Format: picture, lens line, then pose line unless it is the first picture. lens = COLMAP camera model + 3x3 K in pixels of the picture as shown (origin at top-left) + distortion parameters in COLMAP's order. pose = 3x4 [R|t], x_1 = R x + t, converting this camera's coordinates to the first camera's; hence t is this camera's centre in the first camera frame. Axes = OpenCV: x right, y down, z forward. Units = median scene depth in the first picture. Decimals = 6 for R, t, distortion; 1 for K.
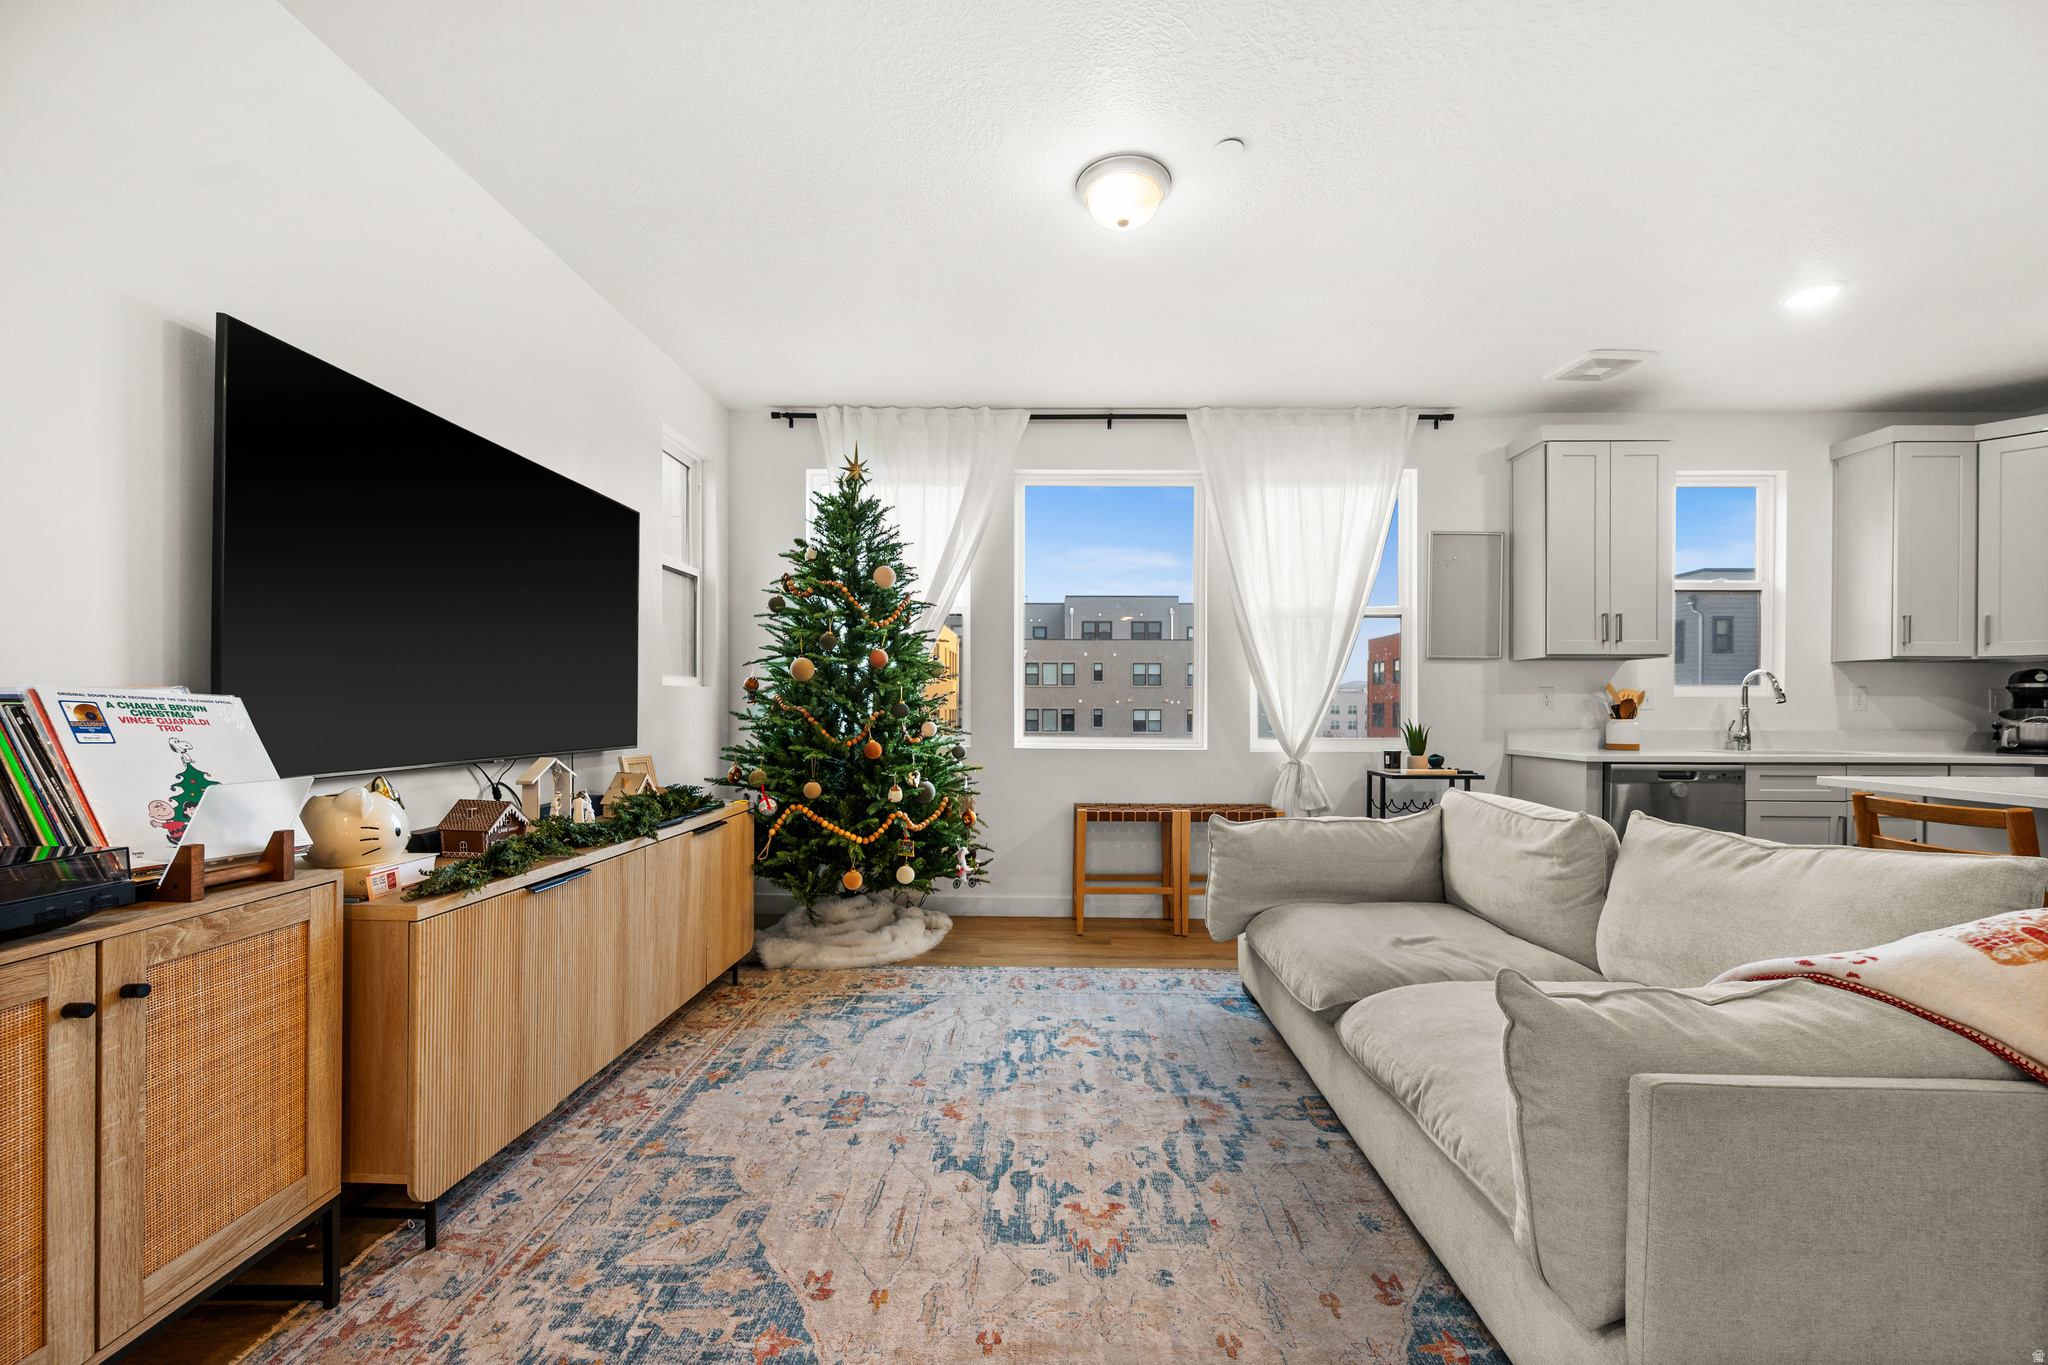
lens RADIAL K [[818.2, 0, 1031.3], [0, 818.2, 709.1], [0, 0, 1]] dist [-0.001047, -0.000393]
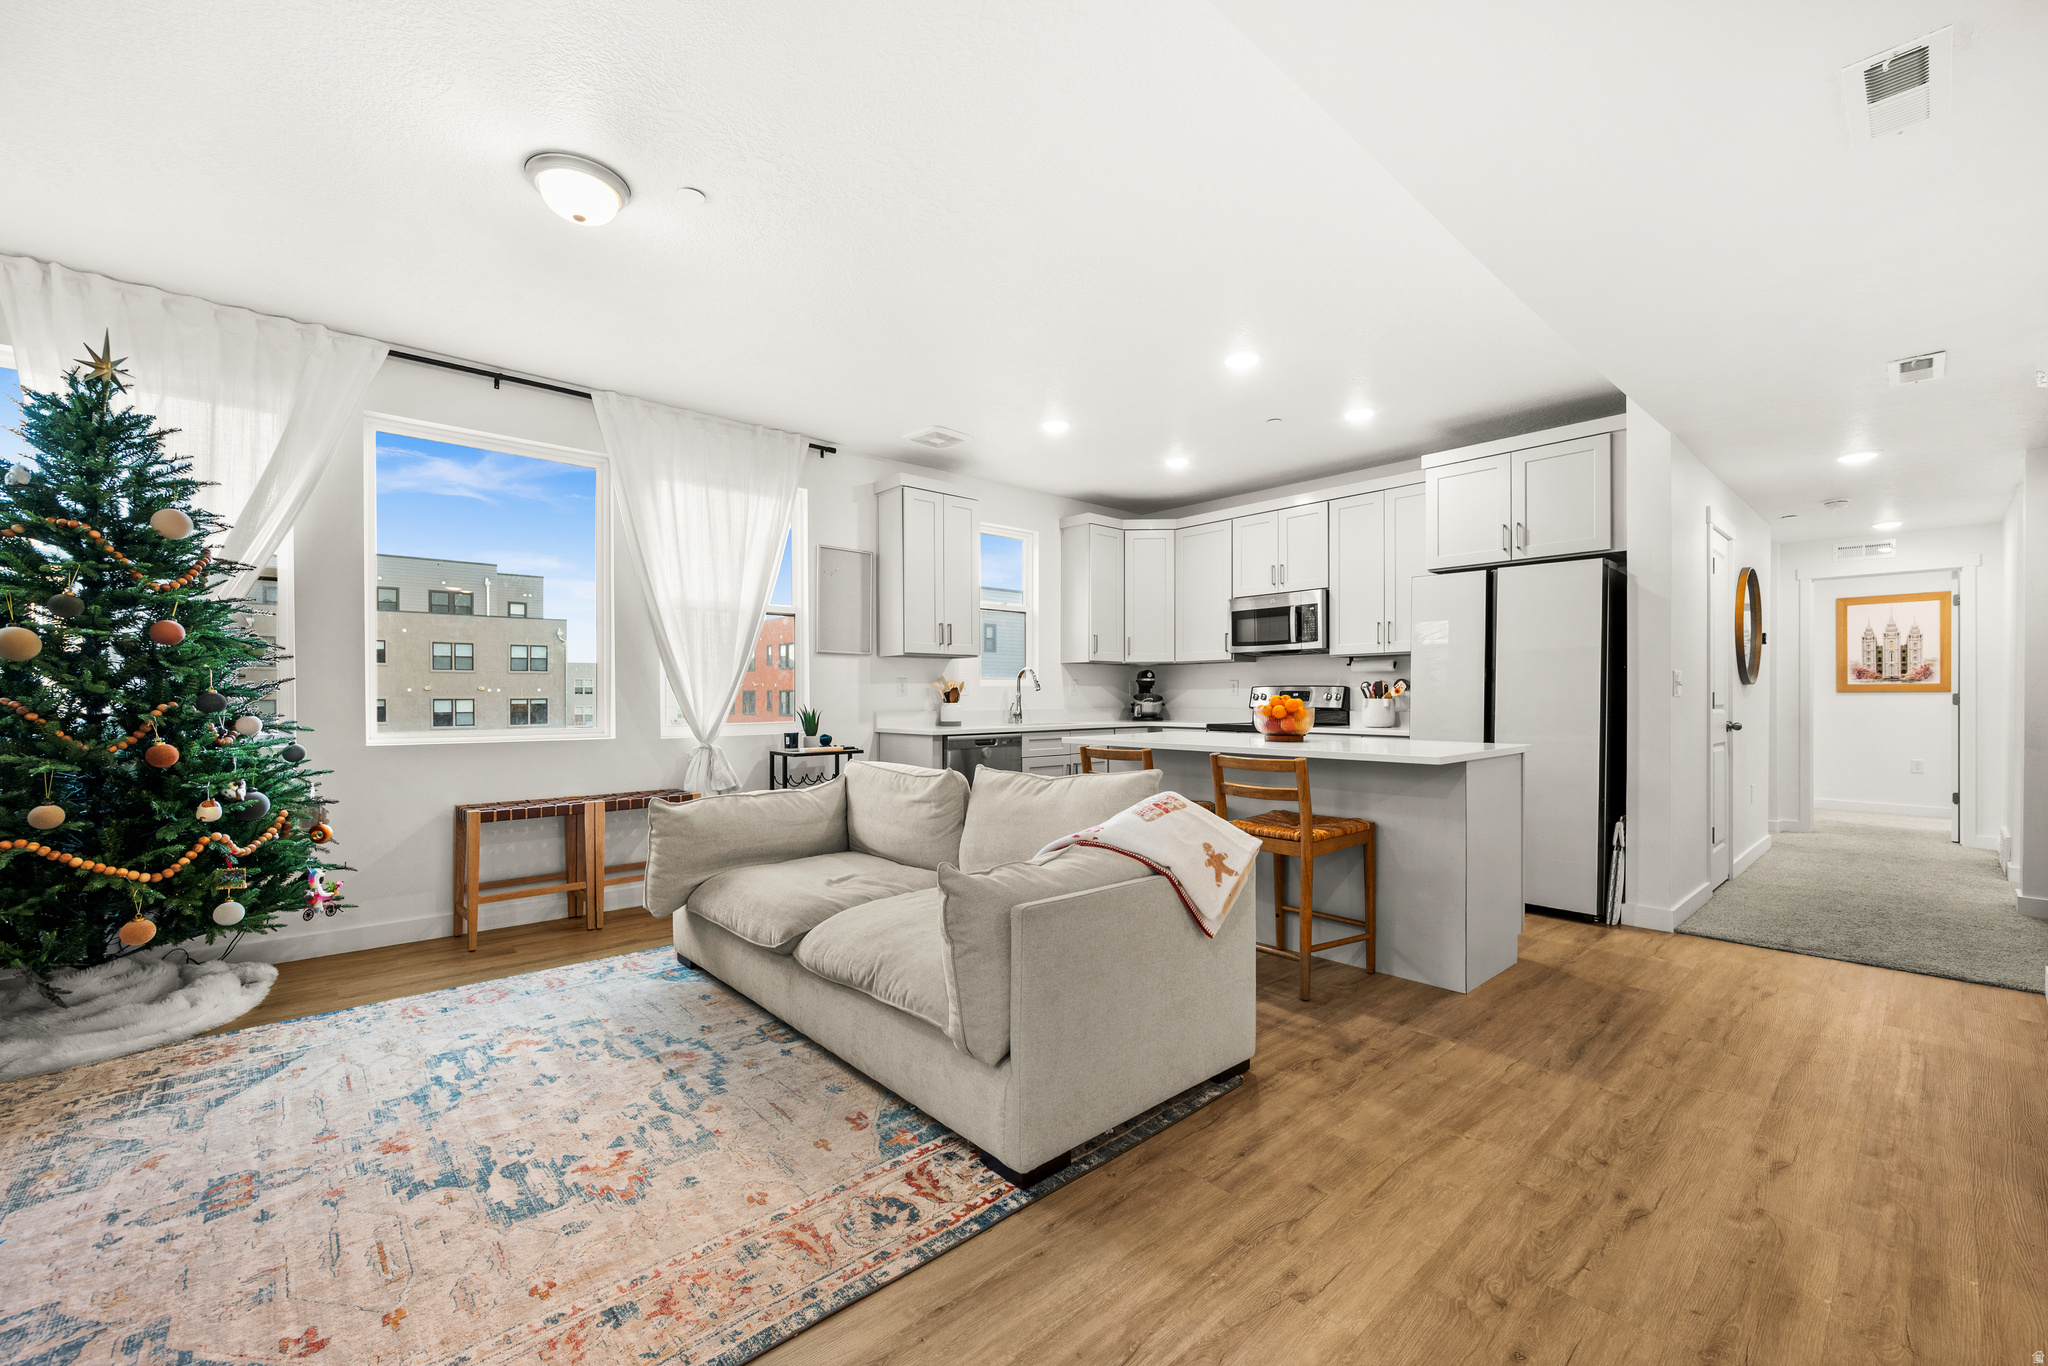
lens RADIAL K [[831.6, 0, 1031.9], [0, 831.6, 698.5], [0, 0, 1]] dist [-0.001702, -0.000165]
pose [[0.727843, -0.008107, 0.685696, -0.161860], [0.006699, 0.999966, 0.004712, -0.000302], [-0.685711, 0.001164, 0.727873, -0.114039]]
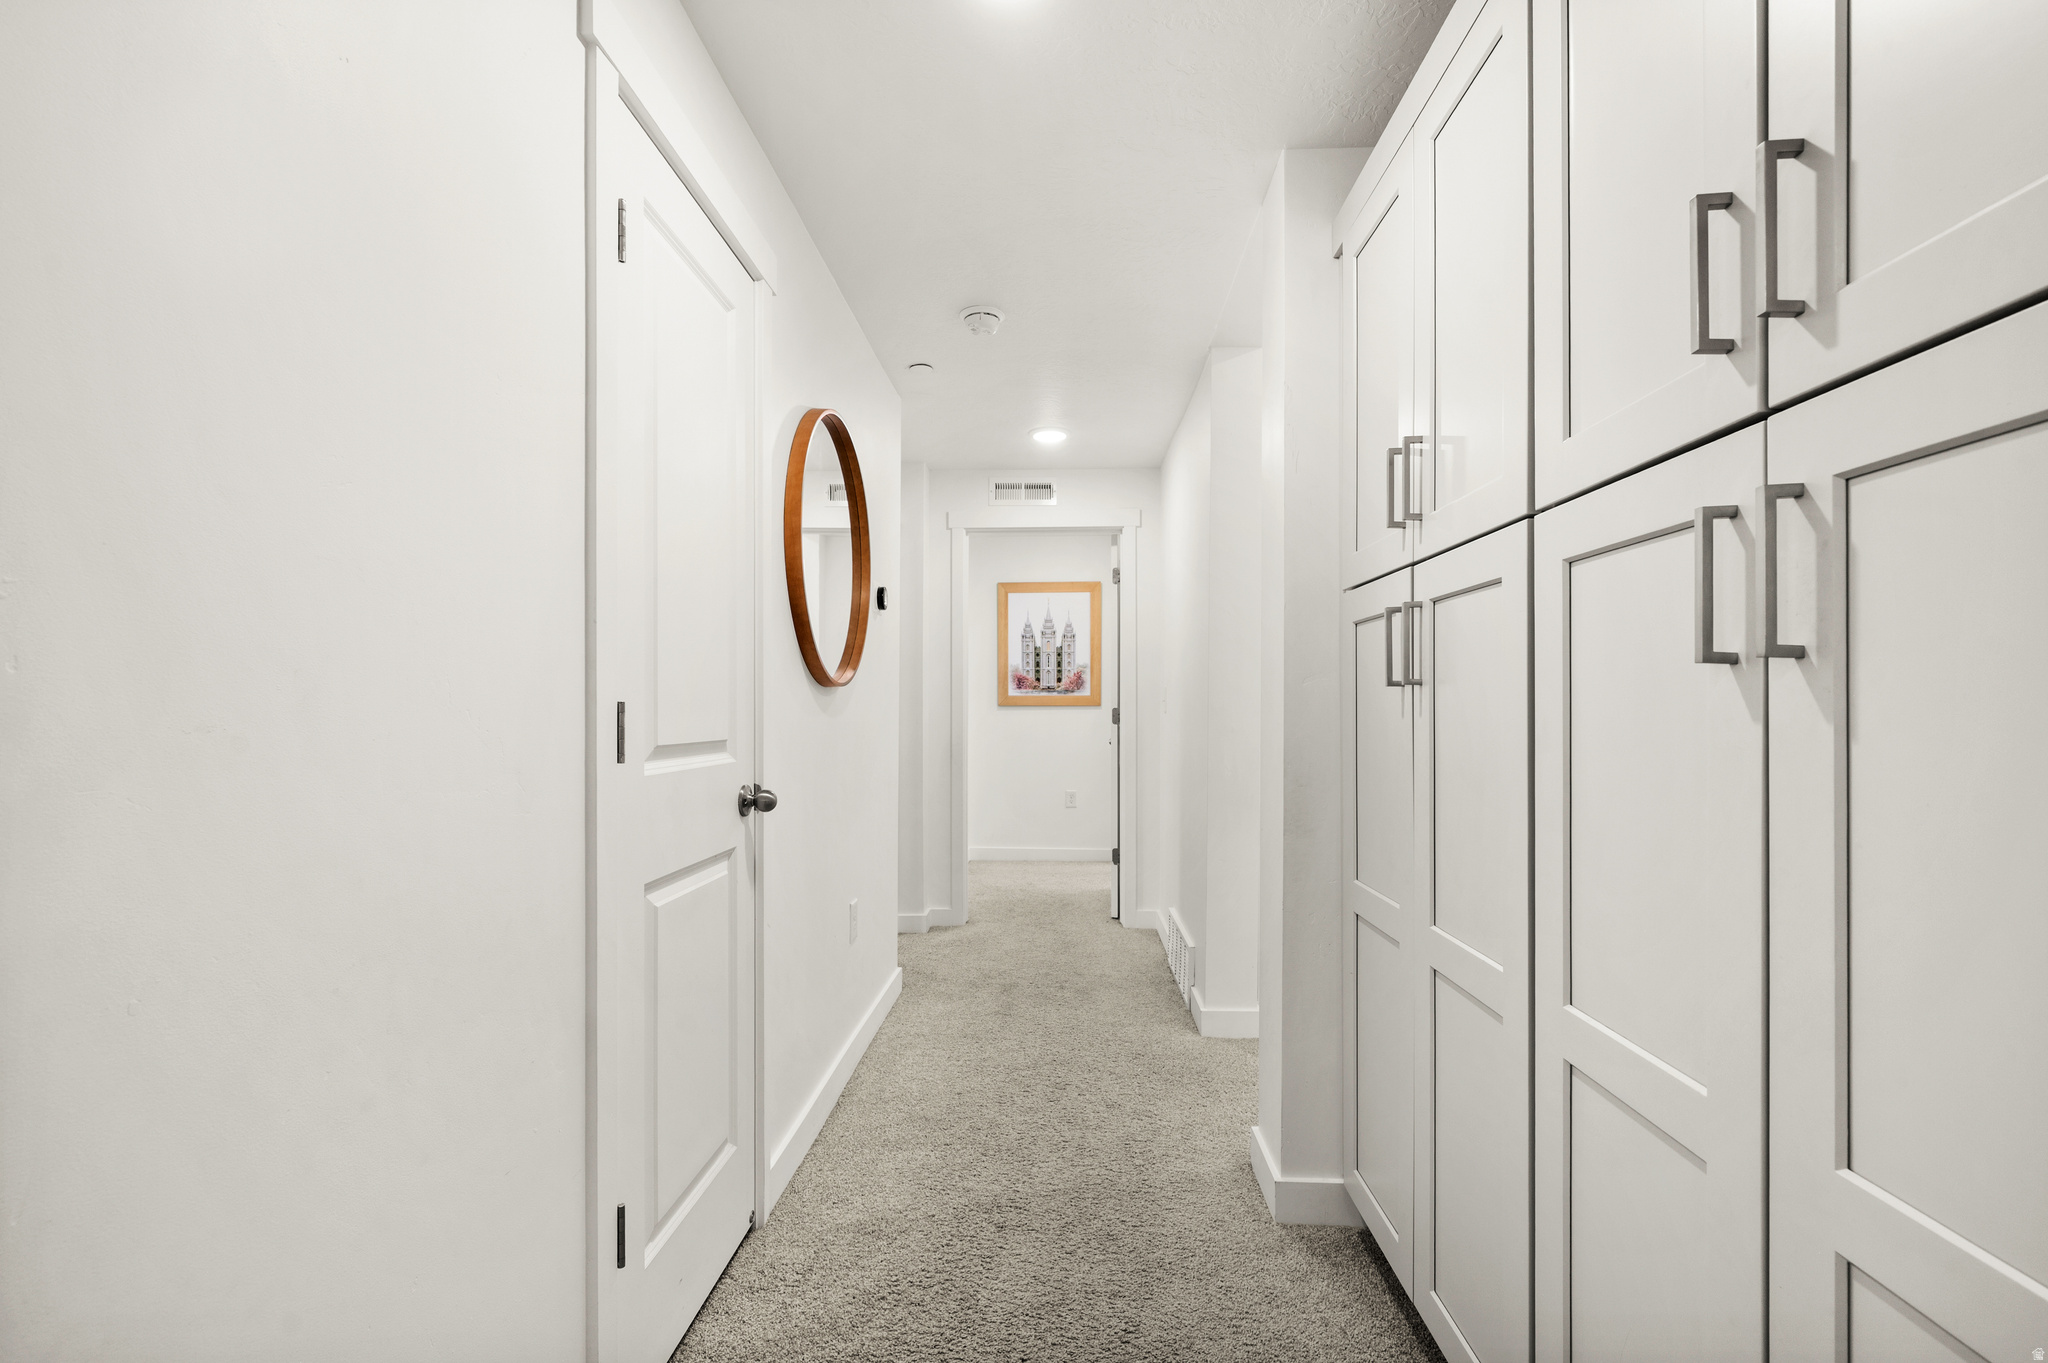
lens RADIAL K [[887.0, 0, 1032.6], [0, 887.0, 713.7], [0, 0, 1]] dist [0.000116, 0.000010]
pose [[0.019957, -0.011188, 0.999738, 1.428718], [0.001756, 0.999936, 0.011156, 0.004821], [-0.999799, 0.001533, 0.019975, -0.072018]]
